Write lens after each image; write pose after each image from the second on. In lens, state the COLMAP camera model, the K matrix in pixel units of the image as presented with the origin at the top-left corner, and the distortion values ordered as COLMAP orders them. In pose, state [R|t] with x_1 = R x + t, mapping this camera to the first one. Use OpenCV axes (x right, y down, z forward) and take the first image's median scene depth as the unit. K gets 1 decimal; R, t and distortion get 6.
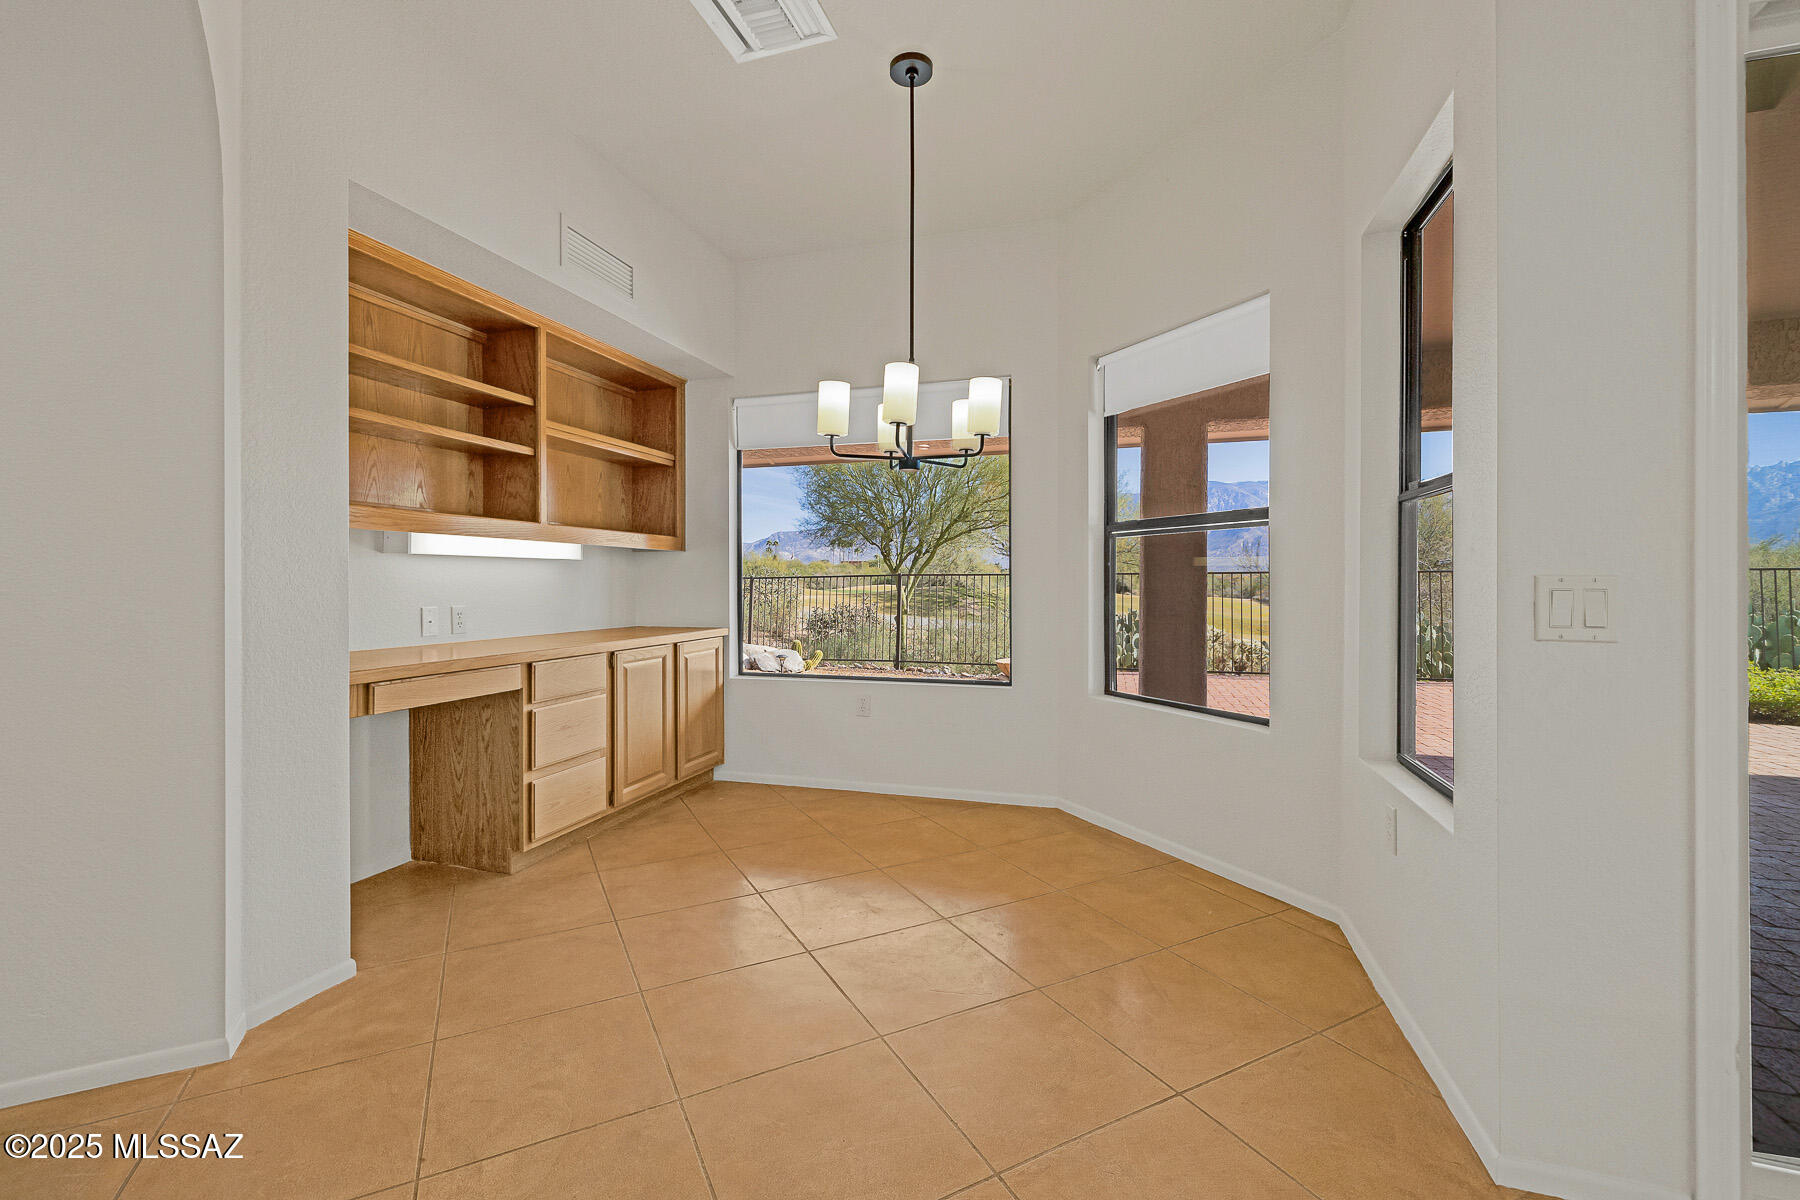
lens RADIAL K [[743.8, 0, 880.9], [0, 743.8, 585.2], [0, 0, 1]] dist [-0.001038, -0.000158]
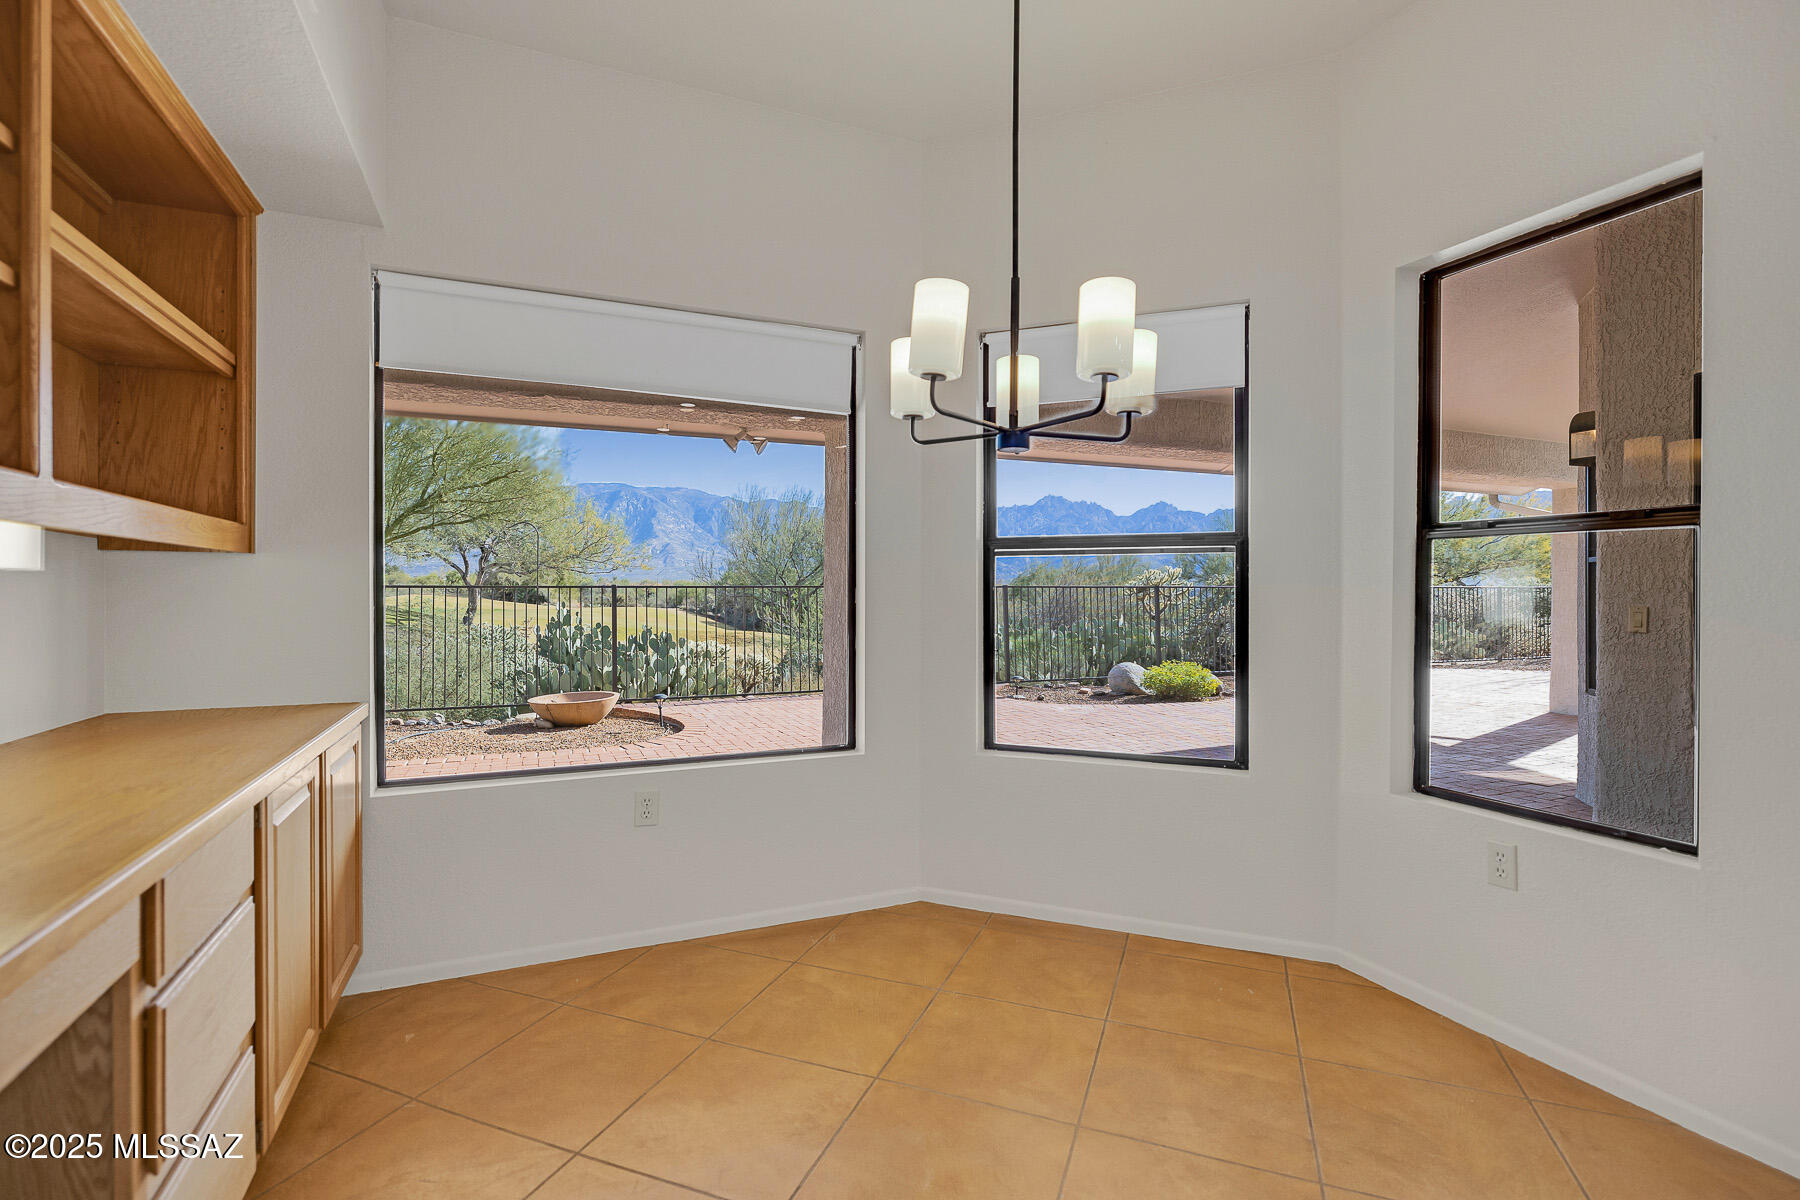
lens RADIAL K [[828.7, 0, 876.9], [0, 828.7, 590.4], [0, 0, 1]] dist [-0.001287, -0.000097]
pose [[0.756611, 0.002963, 0.653858, -0.341798], [-0.000291, 0.999991, -0.004194, -0.019718], [-0.653865, 0.002983, 0.756606, 0.349451]]
